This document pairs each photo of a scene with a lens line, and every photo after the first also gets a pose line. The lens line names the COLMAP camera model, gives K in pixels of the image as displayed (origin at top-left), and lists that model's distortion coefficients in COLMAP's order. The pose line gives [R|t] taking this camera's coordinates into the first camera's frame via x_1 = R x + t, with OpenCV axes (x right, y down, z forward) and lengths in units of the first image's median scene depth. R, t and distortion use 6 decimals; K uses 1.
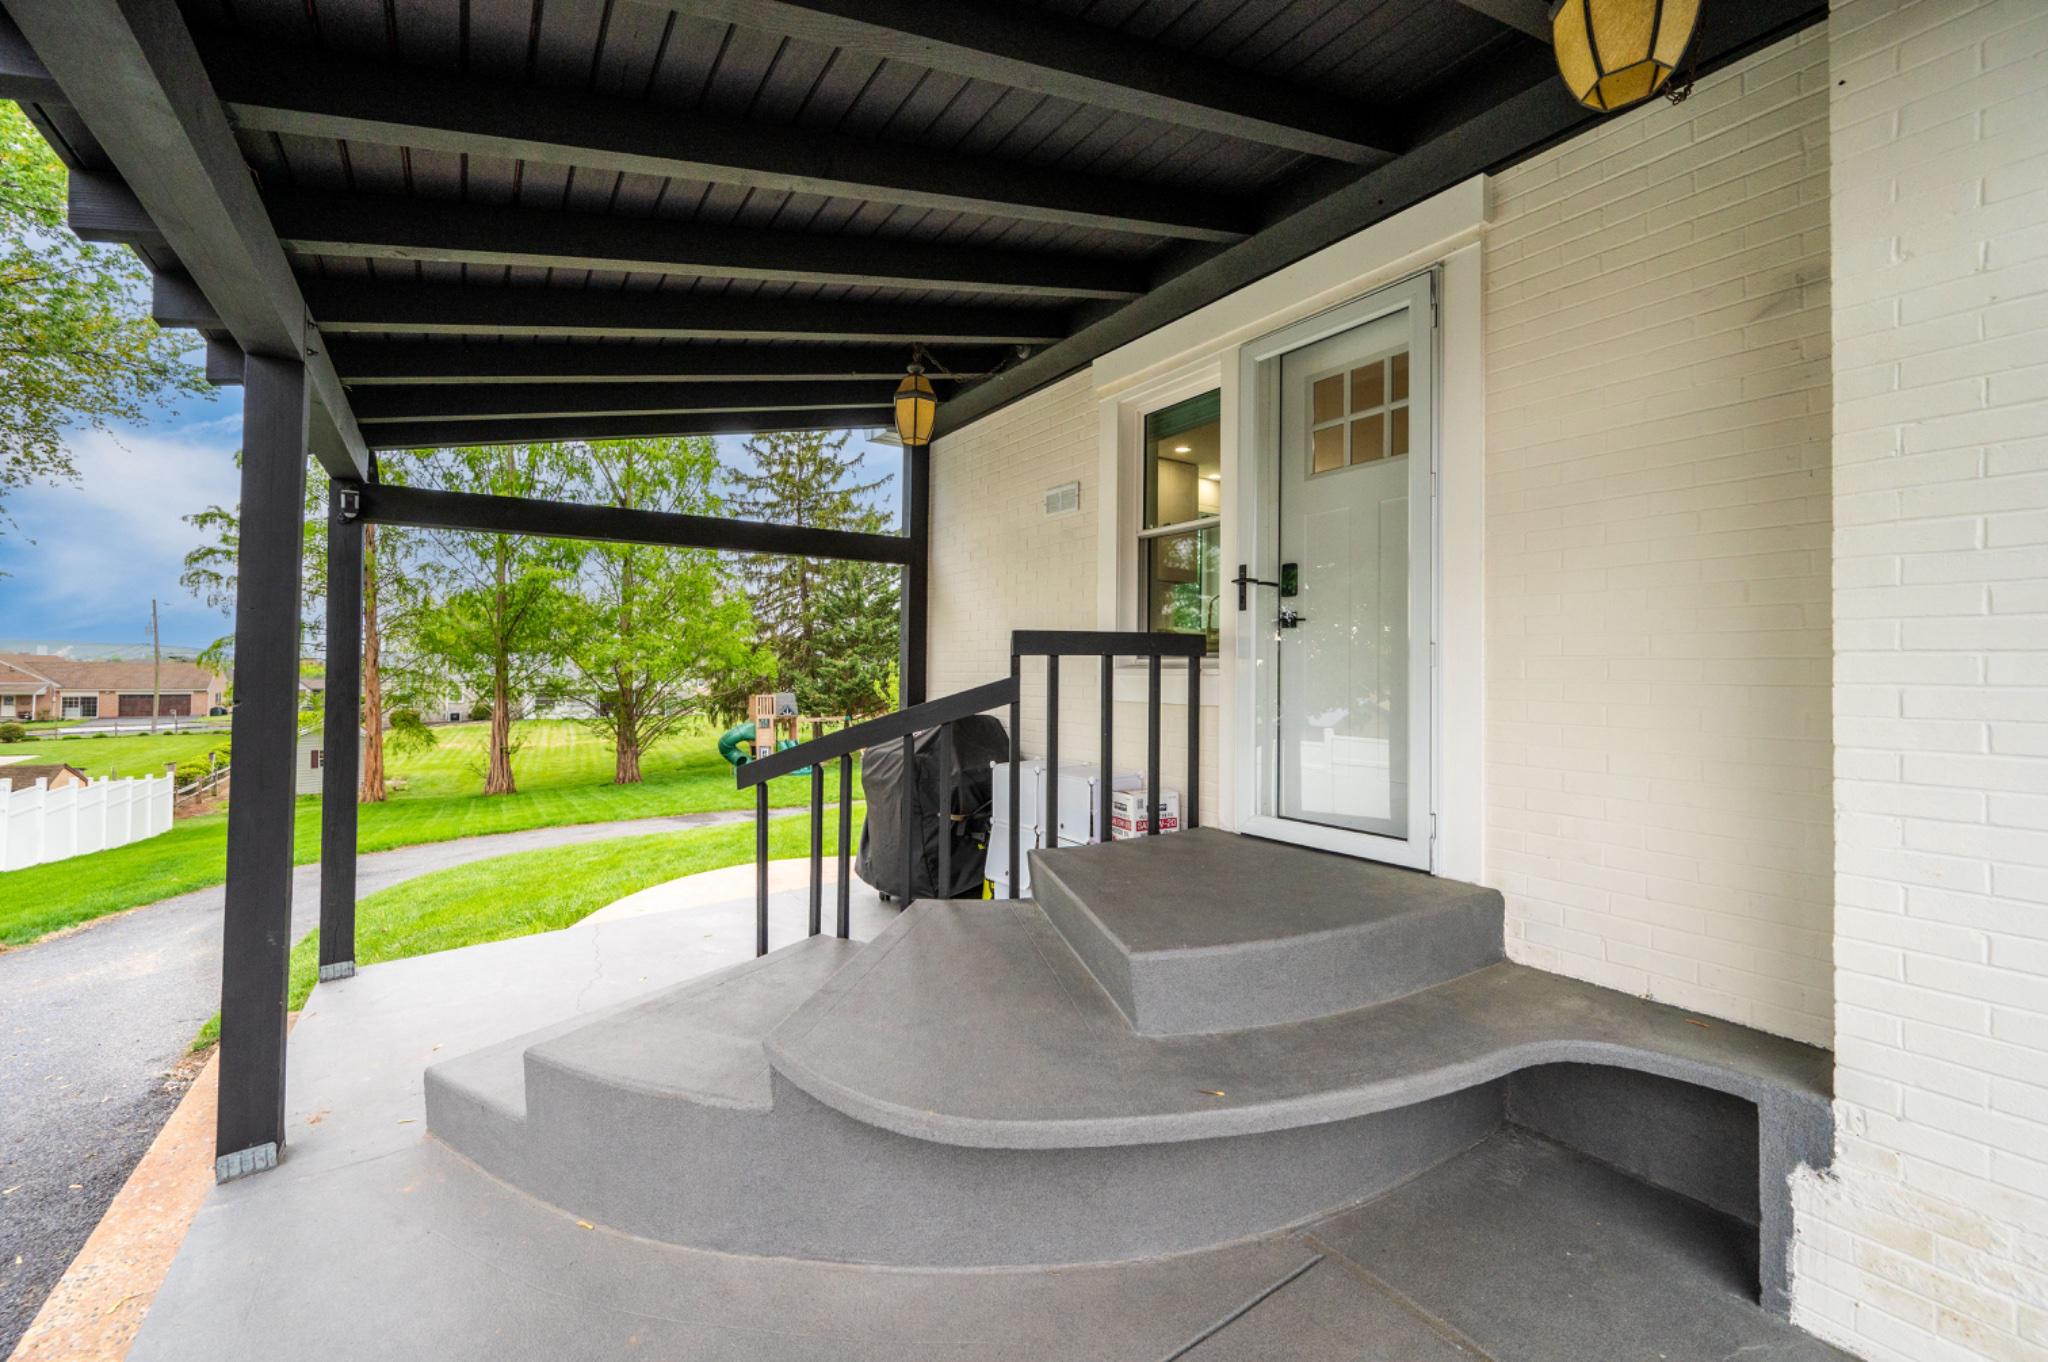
lens RADIAL K [[827.2, 0, 986.1], [0, 827.2, 639.0], [0, 0, 1]] dist [-0.002859, 0.000821]
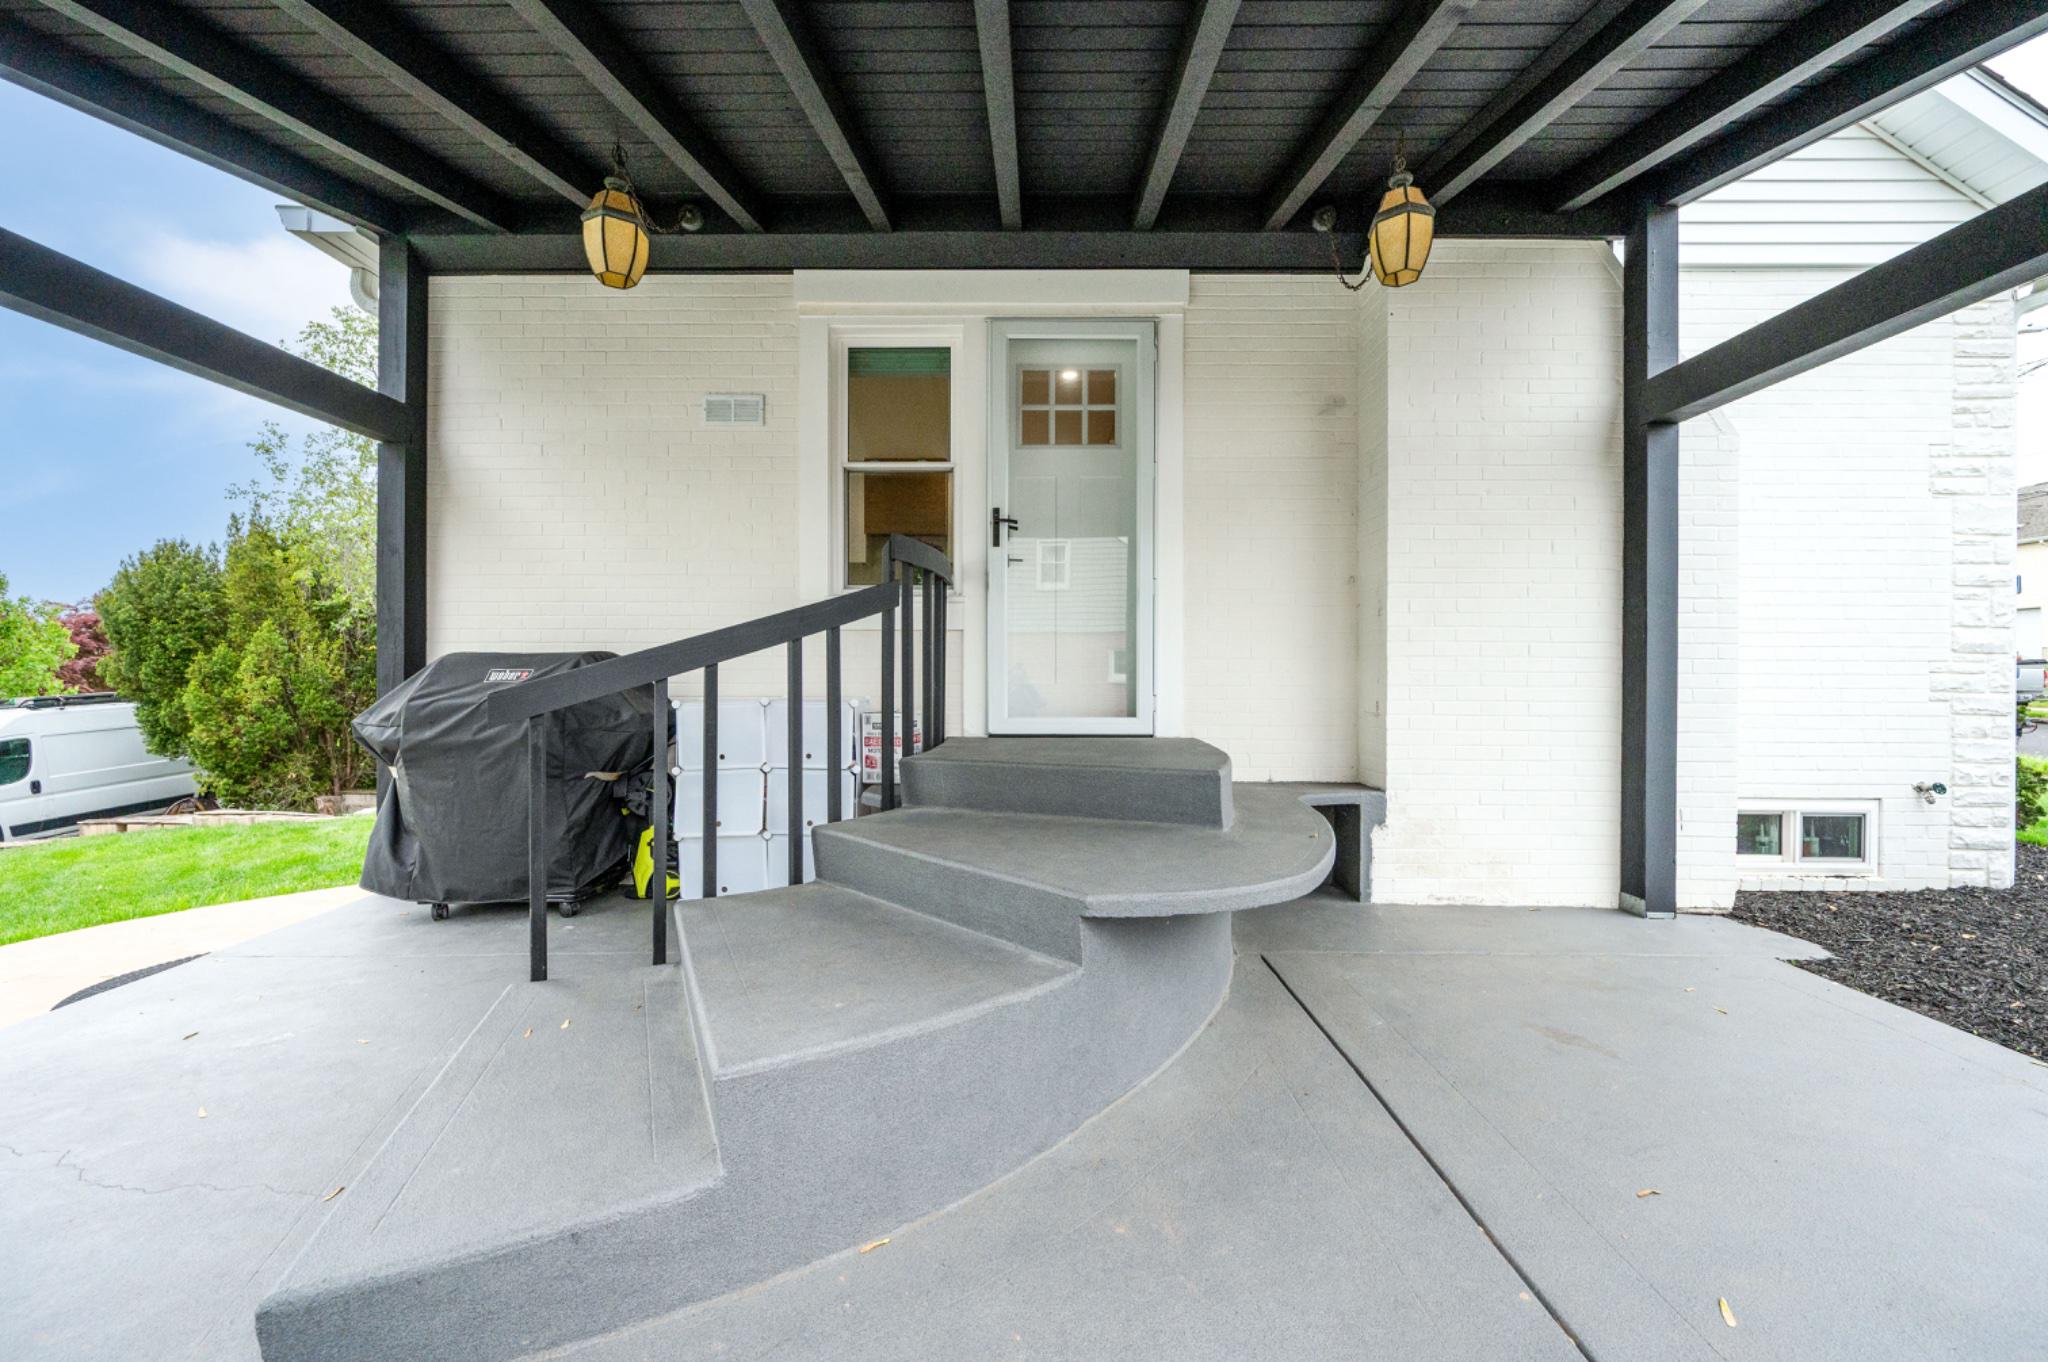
lens RADIAL K [[827.2, 0, 1007.2], [0, 827.2, 672.7], [0, 0, 1]] dist [-0.002859, 0.000821]
pose [[0.543912, 0.002445, 0.839138, -0.472109], [-0.030661, 0.999386, 0.016961, 0.087838], [-0.838582, -0.034954, 0.543653, 0.240607]]
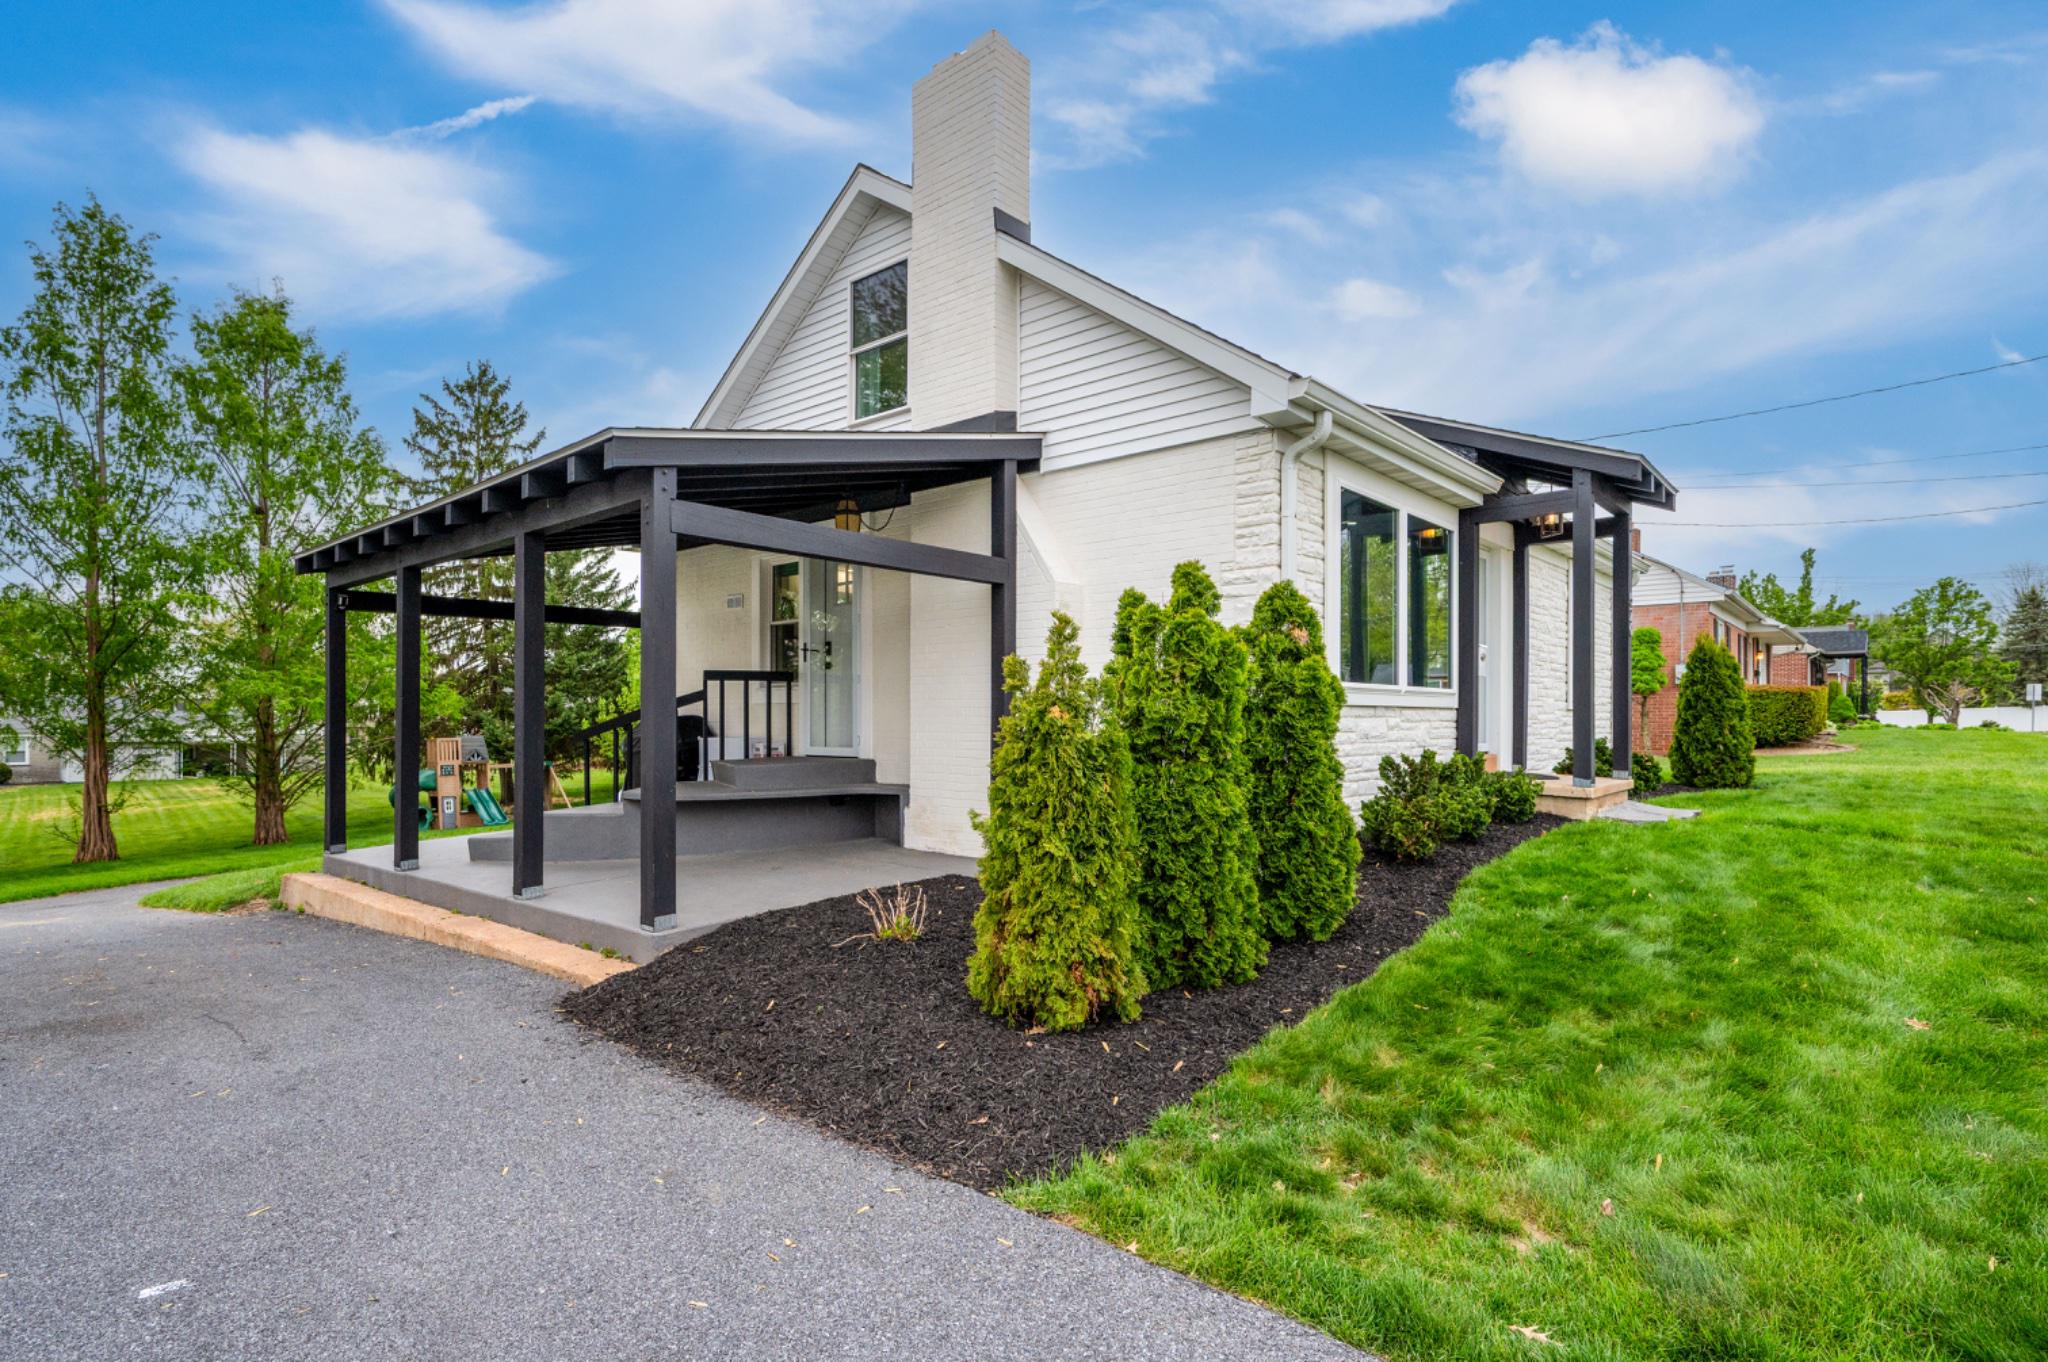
lens RADIAL K [[1032.7, 0, 1013.2], [0, 1032.7, 704.4], [0, 0, 1]] dist [-0.000432, -0.000032]
pose [[0.960956, -0.007882, 0.276588, 0.042695], [-0.000076, 0.999587, 0.028747, 0.001725], [-0.276700, -0.027646, 0.960558, -1.419846]]
